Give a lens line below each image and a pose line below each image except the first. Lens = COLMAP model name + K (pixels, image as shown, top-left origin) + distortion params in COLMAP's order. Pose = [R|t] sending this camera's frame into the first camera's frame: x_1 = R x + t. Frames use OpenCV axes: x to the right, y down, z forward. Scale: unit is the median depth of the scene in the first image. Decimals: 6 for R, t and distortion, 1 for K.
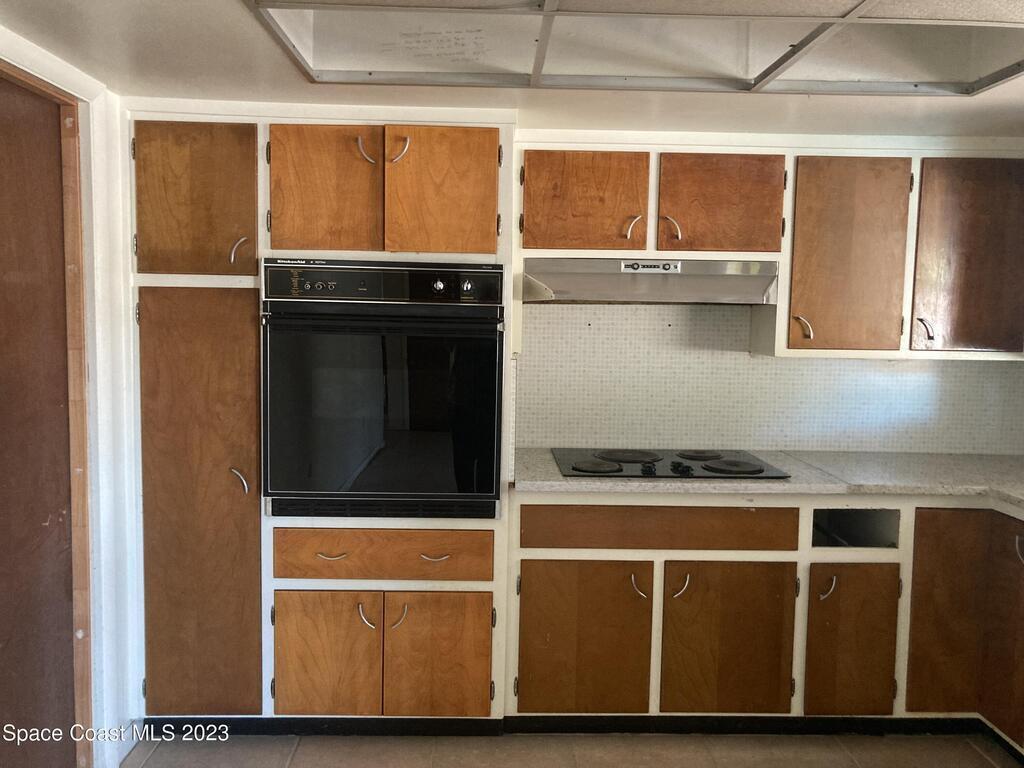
lens RADIAL K [[839.7, 0, 507.2], [0, 839.7, 378.0], [0, 0, 1]] dist [0.025744, -0.022425]
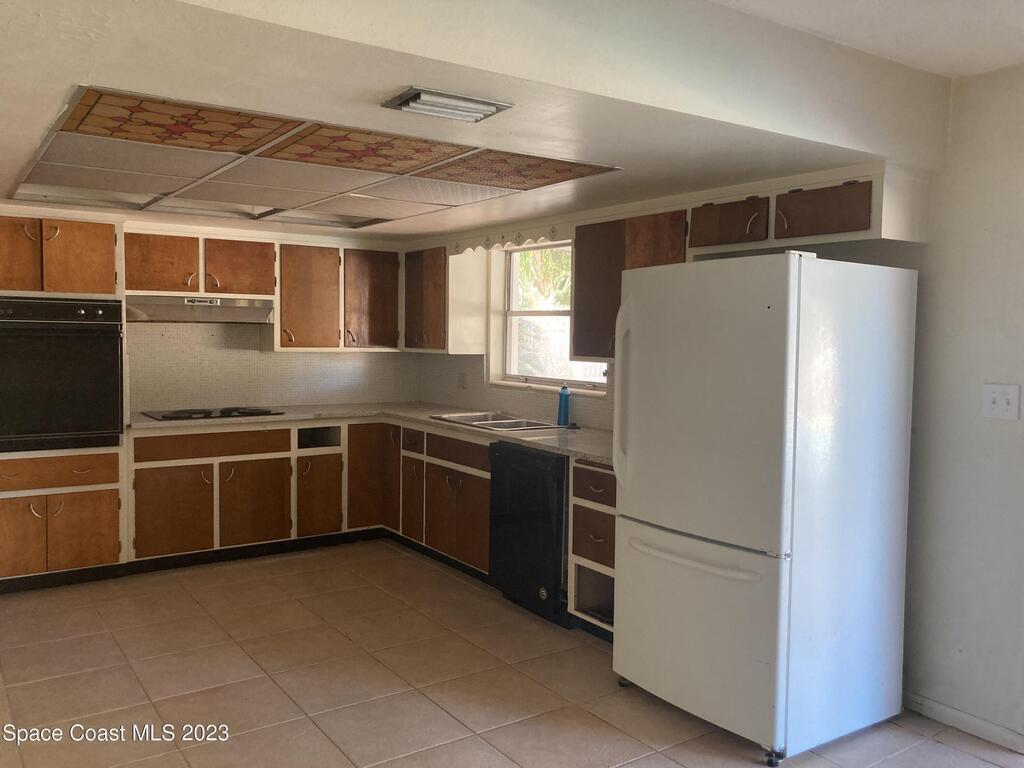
lens RADIAL K [[839.7, 0, 515.7], [0, 839.7, 381.7], [0, 0, 1]] dist [0.025744, -0.022425]
pose [[0.834447, -0.037127, 0.549836, -0.279520], [0.047099, 0.998882, -0.004031, 0.079308], [-0.549071, 0.029260, 0.835263, -0.899564]]
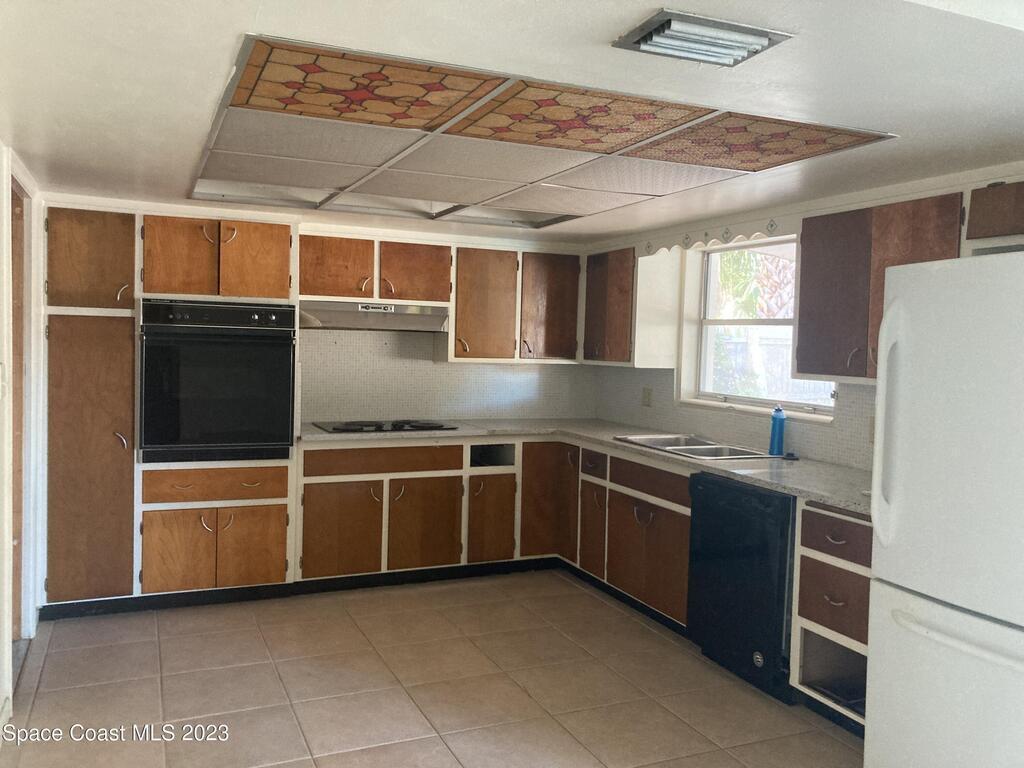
lens RADIAL K [[839.7, 0, 520.2], [0, 839.7, 384.1], [0, 0, 1]] dist [0.025744, -0.022425]
pose [[0.919793, -0.012435, 0.392206, -0.238734], [0.022406, 0.999531, -0.020857, 0.064264], [-0.391763, 0.027972, 0.919641, -0.690286]]
